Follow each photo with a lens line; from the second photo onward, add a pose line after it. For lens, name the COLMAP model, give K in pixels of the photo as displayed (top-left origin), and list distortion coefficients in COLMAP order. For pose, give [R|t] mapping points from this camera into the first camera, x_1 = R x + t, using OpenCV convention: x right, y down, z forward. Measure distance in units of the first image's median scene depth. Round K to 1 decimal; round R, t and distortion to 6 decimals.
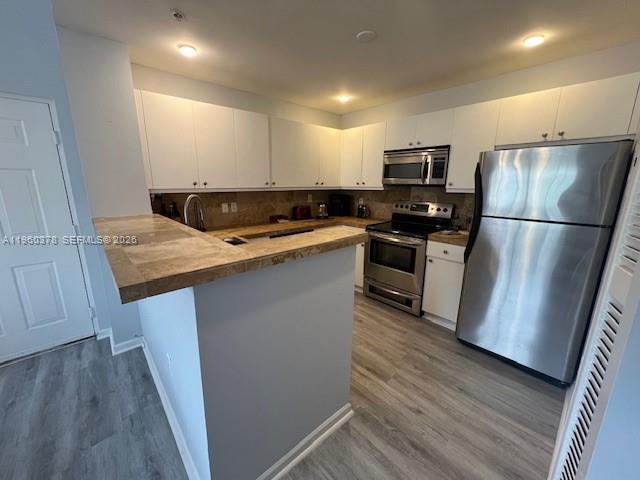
lens RADIAL K [[254.9, 0, 319.3], [0, 254.9, 240.8], [0, 0, 1]] dist [0.000829, -0.000430]
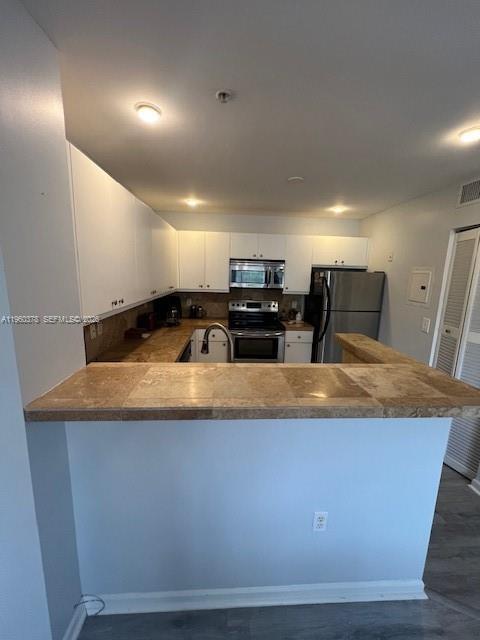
lens RADIAL K [[254.9, 0, 238.6], [0, 254.9, 317.8], [0, 0, 1]] dist [0.000829, -0.000430]
pose [[0.638657, -0.121907, 0.759774, -0.608596], [0.149307, 0.988238, 0.033059, -0.124325], [-0.754867, 0.092326, 0.649347, 0.263208]]
